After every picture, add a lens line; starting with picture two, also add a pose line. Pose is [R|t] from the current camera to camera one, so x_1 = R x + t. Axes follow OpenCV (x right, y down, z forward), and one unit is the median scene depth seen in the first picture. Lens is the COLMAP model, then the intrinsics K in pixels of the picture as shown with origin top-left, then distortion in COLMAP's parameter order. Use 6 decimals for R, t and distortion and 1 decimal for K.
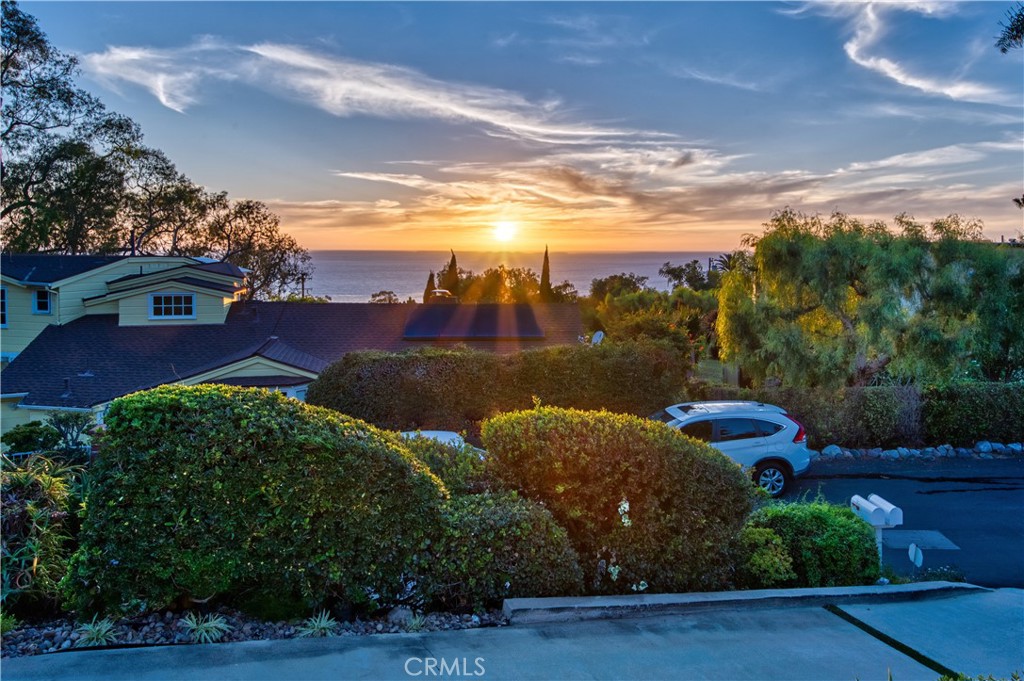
lens RADIAL K [[764.5, 0, 526.2], [0, 764.5, 268.8], [0, 0, 1]] dist [0.023472, 0.011684]
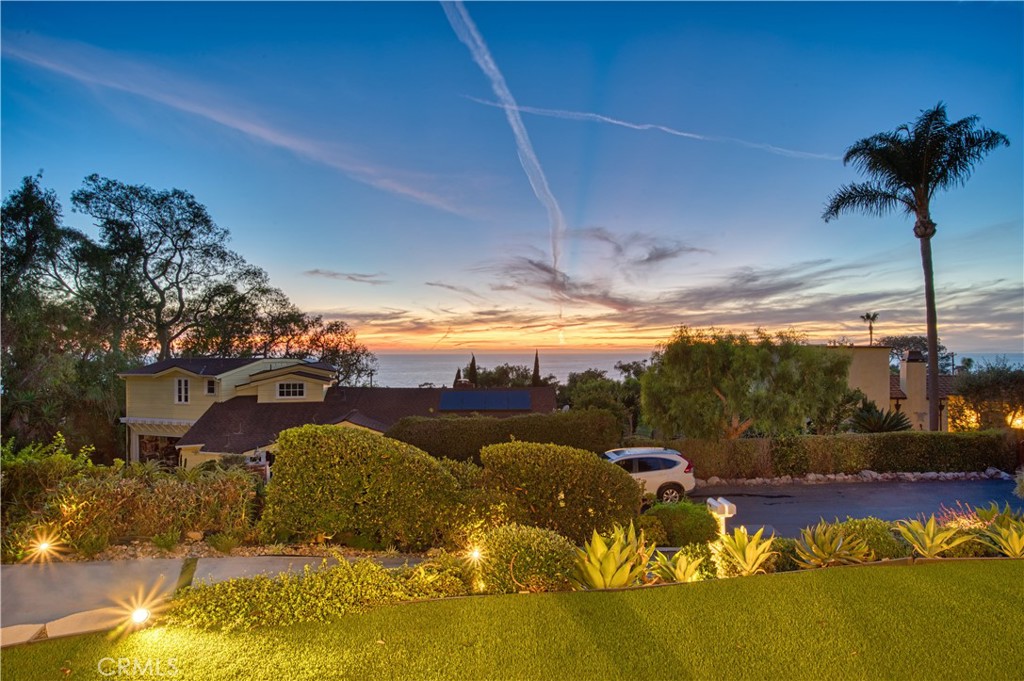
lens RADIAL K [[543.0, 0, 514.1], [0, 543.0, 345.4], [0, 0, 1]] dist [0.000917, -0.000227]
pose [[0.999682, -0.007132, -0.024175, 0.020494], [0.006167, 0.999191, -0.039751, 0.005423], [0.024439, 0.039589, 0.998917, -0.100620]]
